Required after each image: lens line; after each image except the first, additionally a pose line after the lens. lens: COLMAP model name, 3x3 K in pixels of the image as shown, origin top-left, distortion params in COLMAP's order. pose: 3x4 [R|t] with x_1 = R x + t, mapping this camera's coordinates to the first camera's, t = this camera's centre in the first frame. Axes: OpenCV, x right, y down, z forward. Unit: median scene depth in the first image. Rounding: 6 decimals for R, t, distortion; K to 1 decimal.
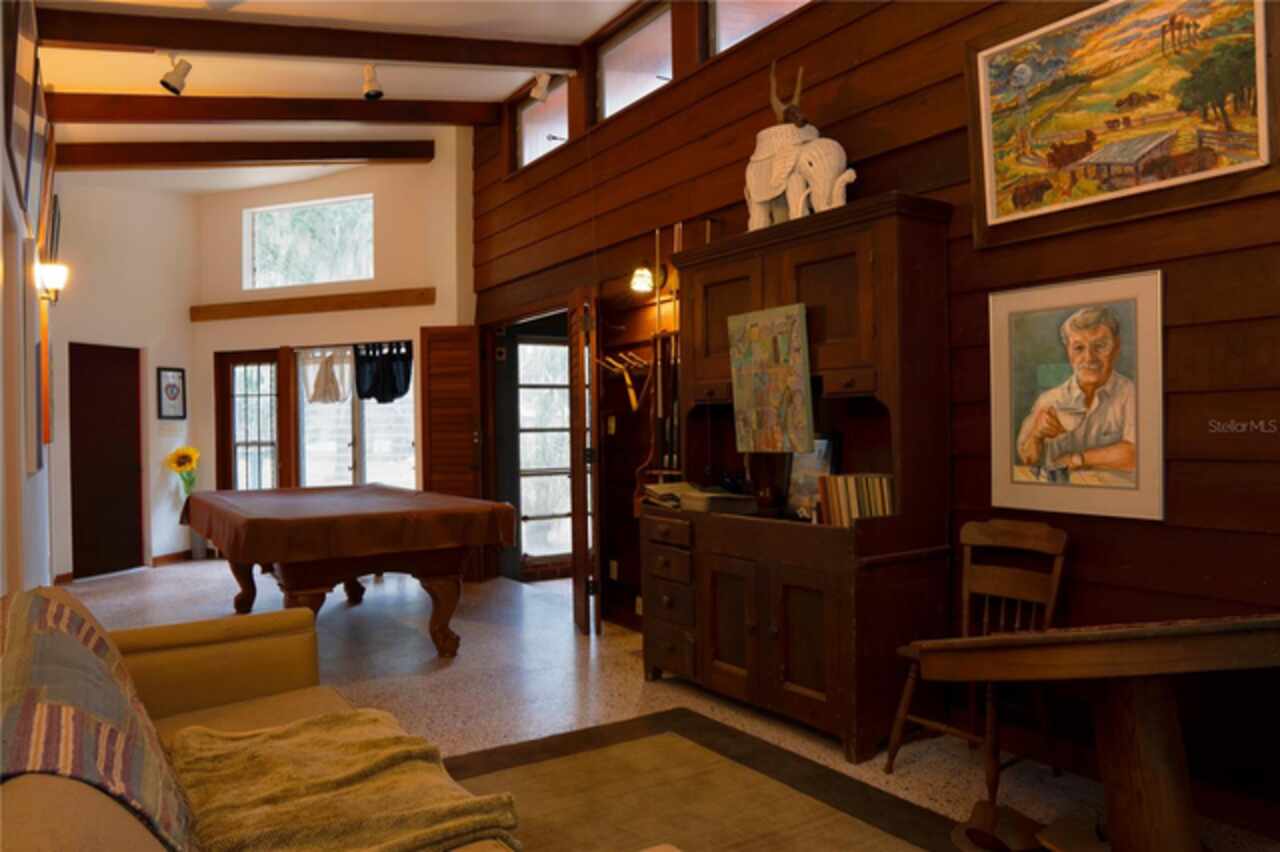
lens RADIAL K [[907.6, 0, 636.7], [0, 907.6, 424.9], [0, 0, 1]] dist [-0.096924, 0.052575]
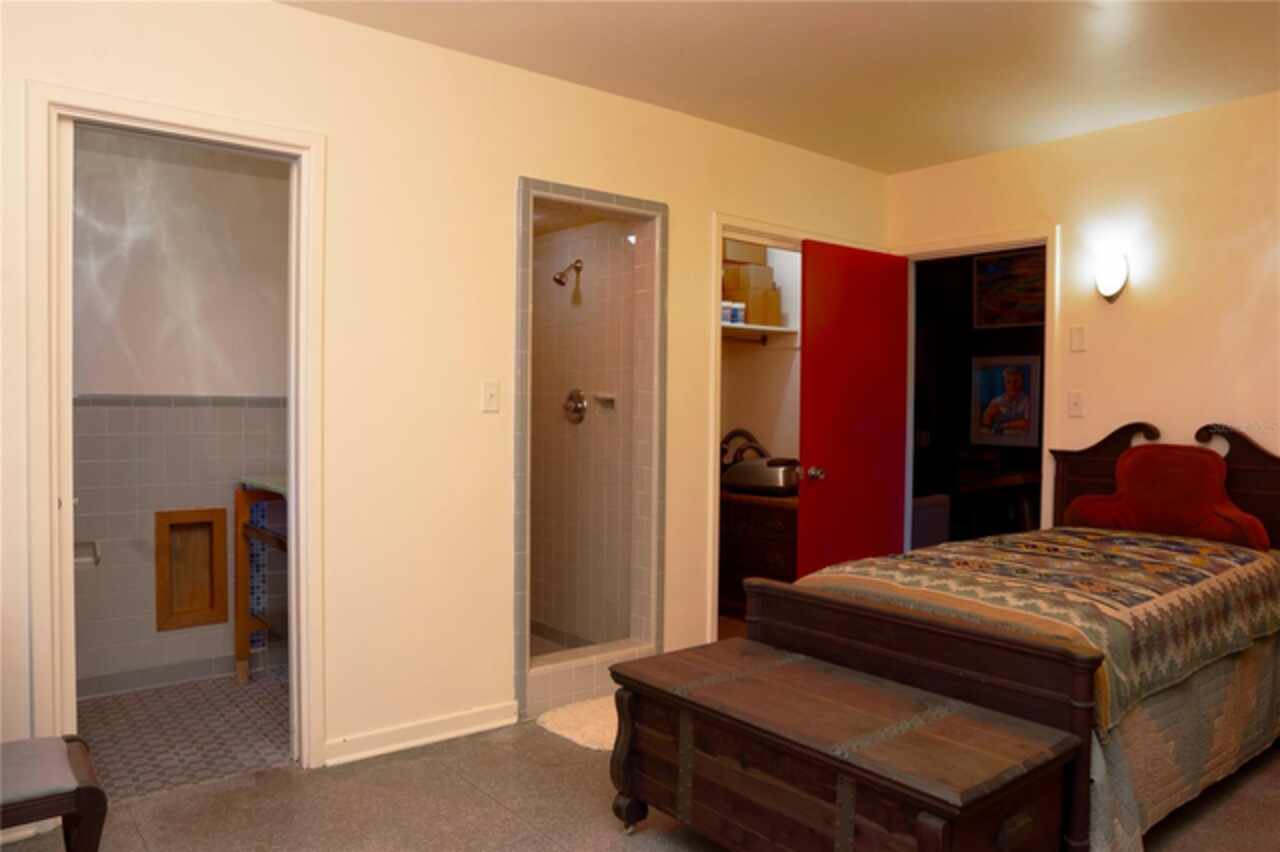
lens RADIAL K [[907.6, 0, 639.4], [0, 907.6, 423.9], [0, 0, 1]] dist [-0.096924, 0.052575]
pose [[0.993172, 0.018033, 0.115257, -0.828846], [-0.022053, 0.999189, 0.033696, -0.026441], [-0.114556, -0.036008, 0.992764, -1.397974]]
